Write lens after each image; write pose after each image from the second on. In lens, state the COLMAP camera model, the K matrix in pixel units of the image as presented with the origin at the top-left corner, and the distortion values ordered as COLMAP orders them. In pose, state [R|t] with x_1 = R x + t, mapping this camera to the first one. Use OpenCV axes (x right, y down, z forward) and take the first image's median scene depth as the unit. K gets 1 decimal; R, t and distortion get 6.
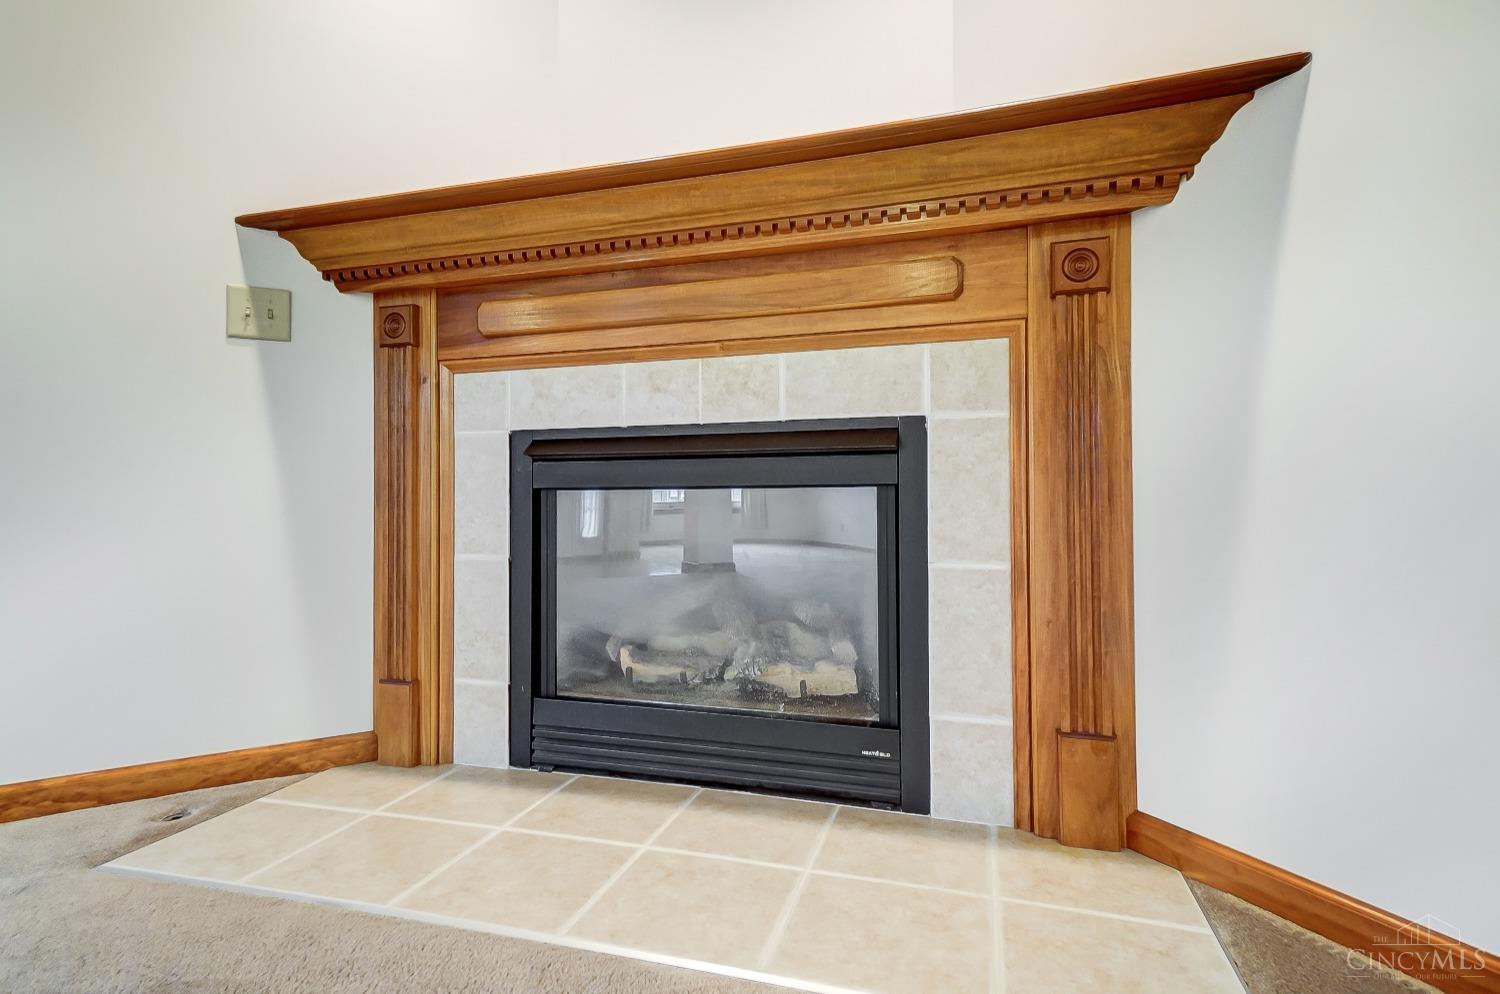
lens RADIAL K [[746.8, 0, 751.0], [0, 746.8, 489.5], [0, 0, 1]] dist [0.024846, 0.000157]
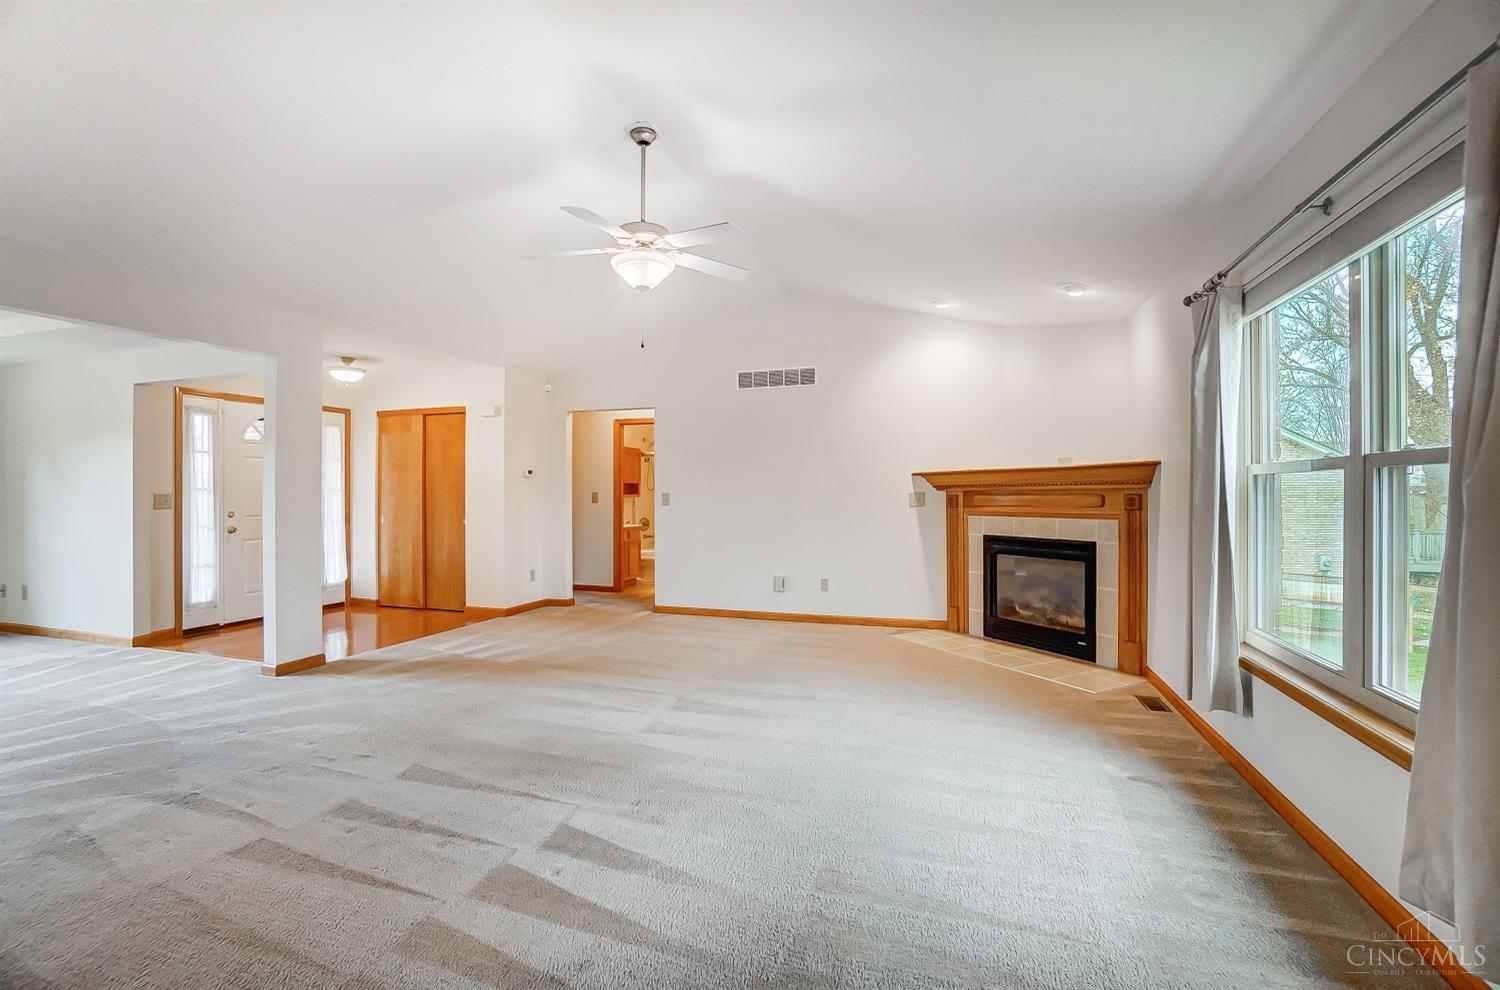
lens RADIAL K [[675.2, 0, 749.8], [0, 675.2, 487.4], [0, 0, 1]] dist [-0.037180, 0.013037]
pose [[0.697089, -0.004761, -0.716969, 1.113075], [0.009701, 0.999949, 0.002792, -0.313388], [0.716919, -0.008901, 0.697100, -1.838836]]
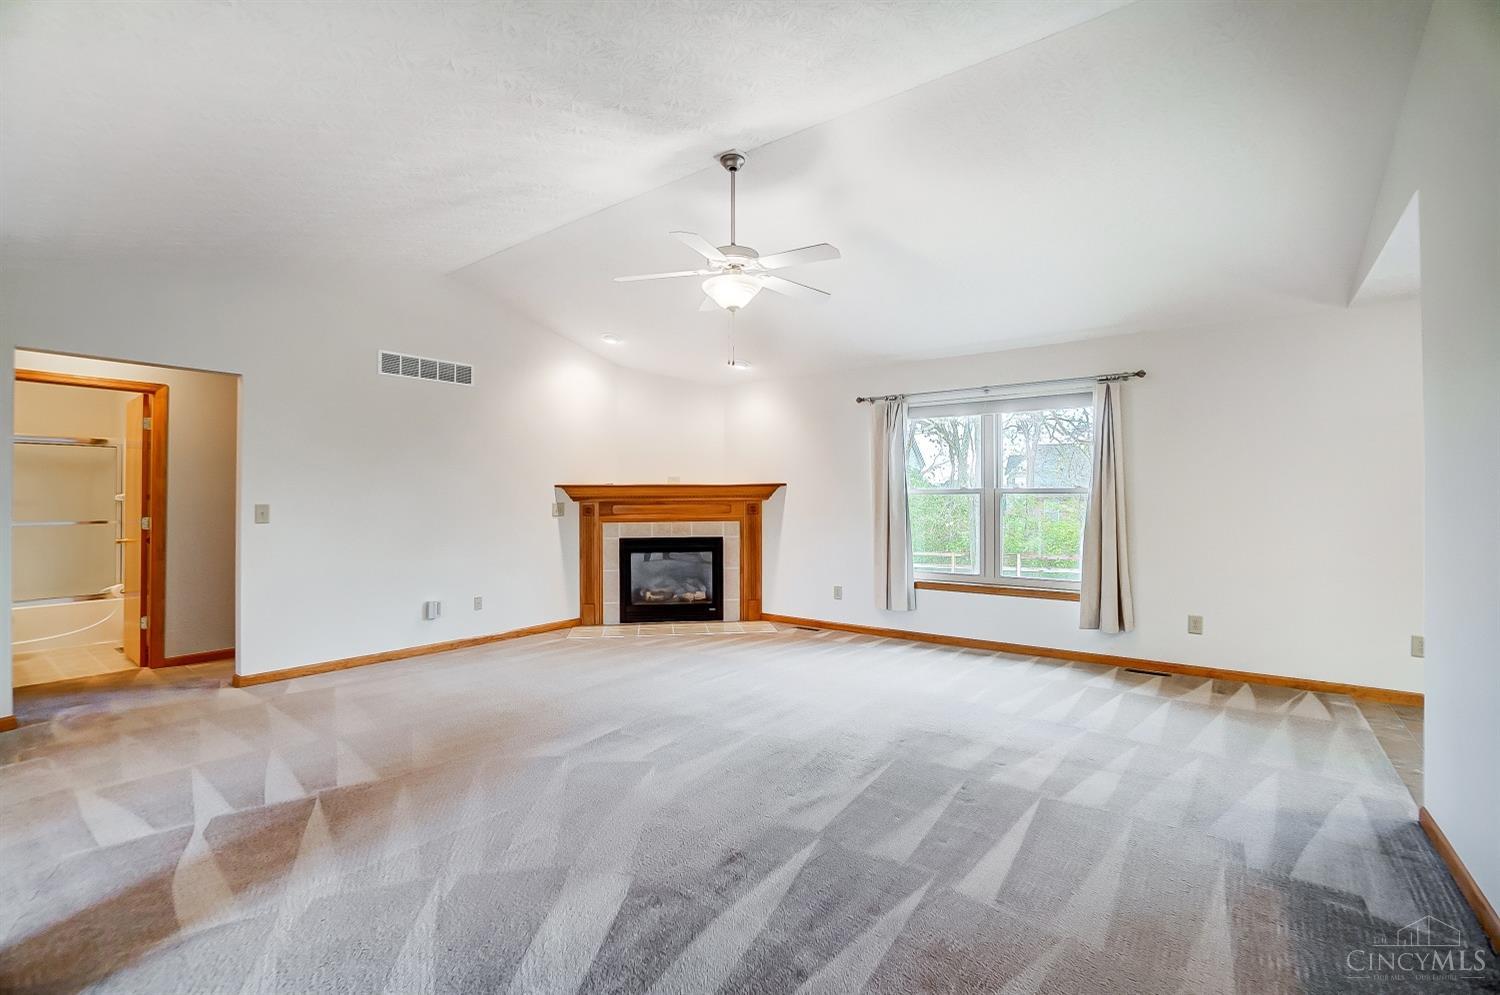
lens RADIAL K [[675.2, 0, 724.7], [0, 675.2, 493.2], [0, 0, 1]] dist [-0.037180, 0.013037]
pose [[0.913680, 0.005035, 0.406402, -1.305636], [-0.006169, 0.999980, 0.001481, -0.333334], [-0.406387, -0.003860, 0.913693, -2.538522]]
